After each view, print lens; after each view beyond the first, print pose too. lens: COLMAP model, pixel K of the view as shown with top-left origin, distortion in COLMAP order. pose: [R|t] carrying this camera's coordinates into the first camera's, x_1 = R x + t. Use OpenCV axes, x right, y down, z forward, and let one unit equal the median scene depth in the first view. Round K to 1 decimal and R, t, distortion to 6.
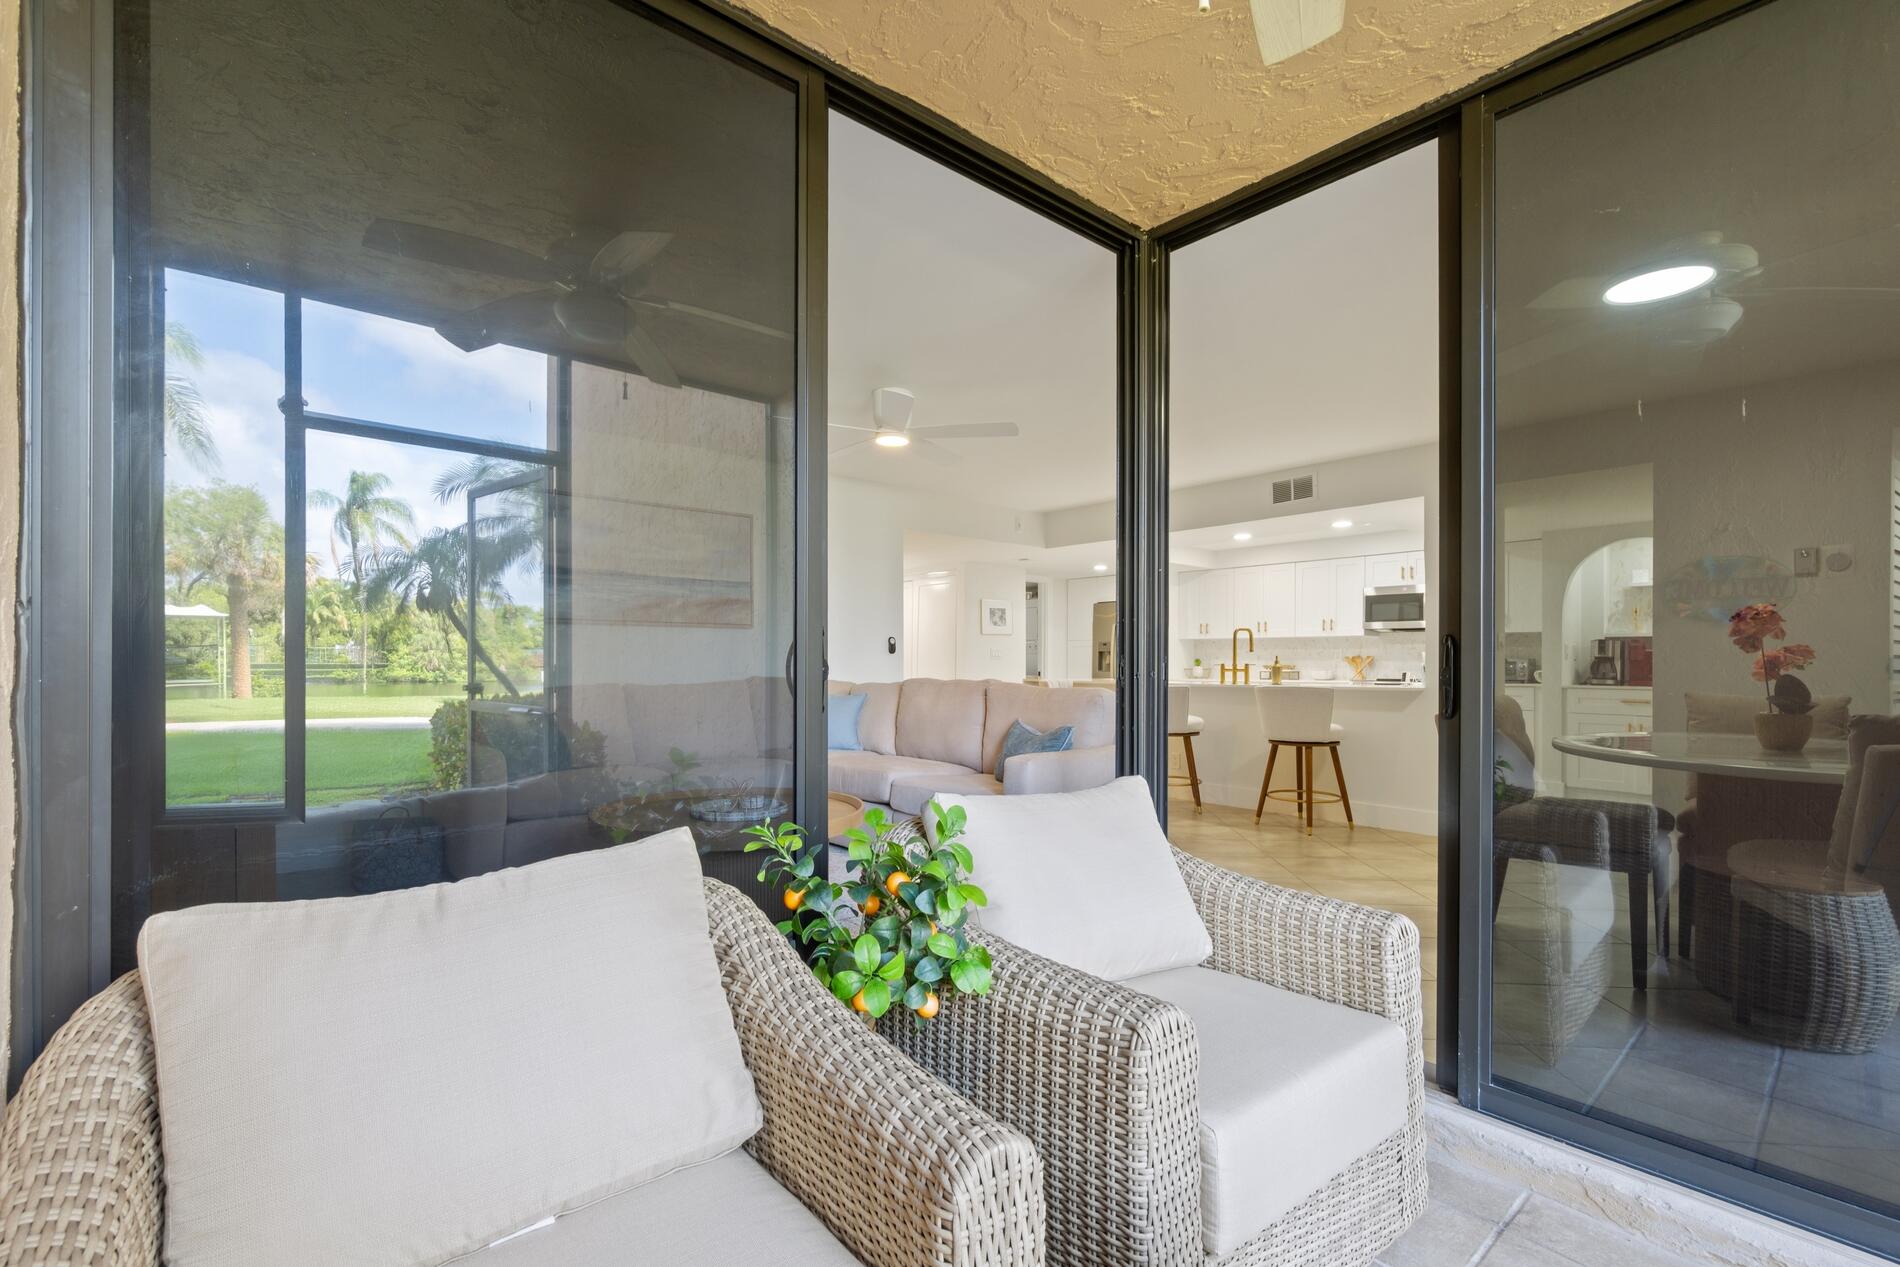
lens RADIAL K [[834.3, 0, 942.1], [0, 834.3, 666.8], [0, 0, 1]] dist [-0.001961, -0.000755]
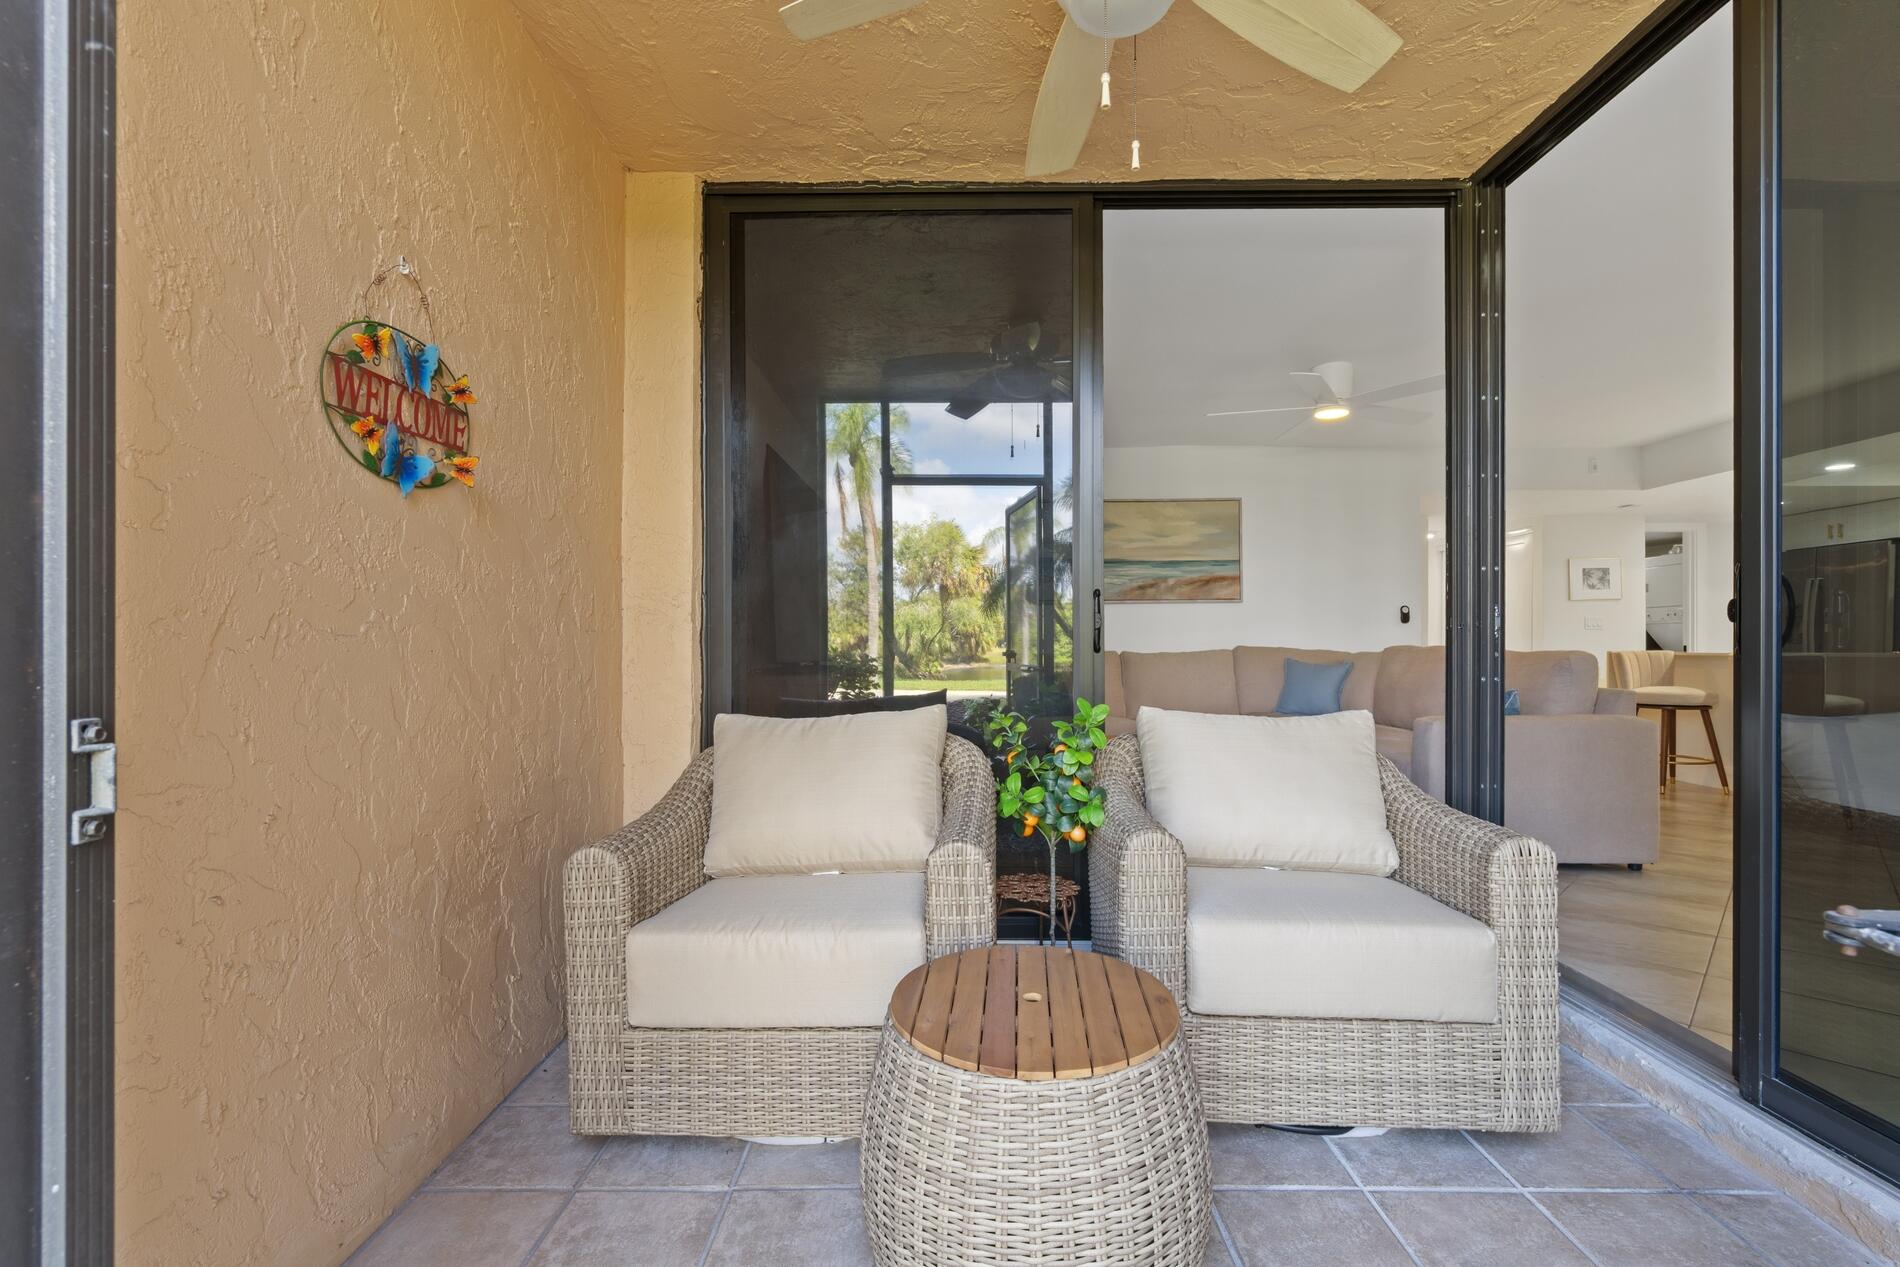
lens RADIAL K [[831.4, 0, 952.3], [0, 831.4, 646.4], [0, 0, 1]] dist [-0.001737, -0.000724]
pose [[0.758552, -0.008452, -0.651558, 0.406578], [0.004242, 0.999959, -0.008032, 0.040194], [0.651599, 0.003329, 0.758557, -0.146921]]
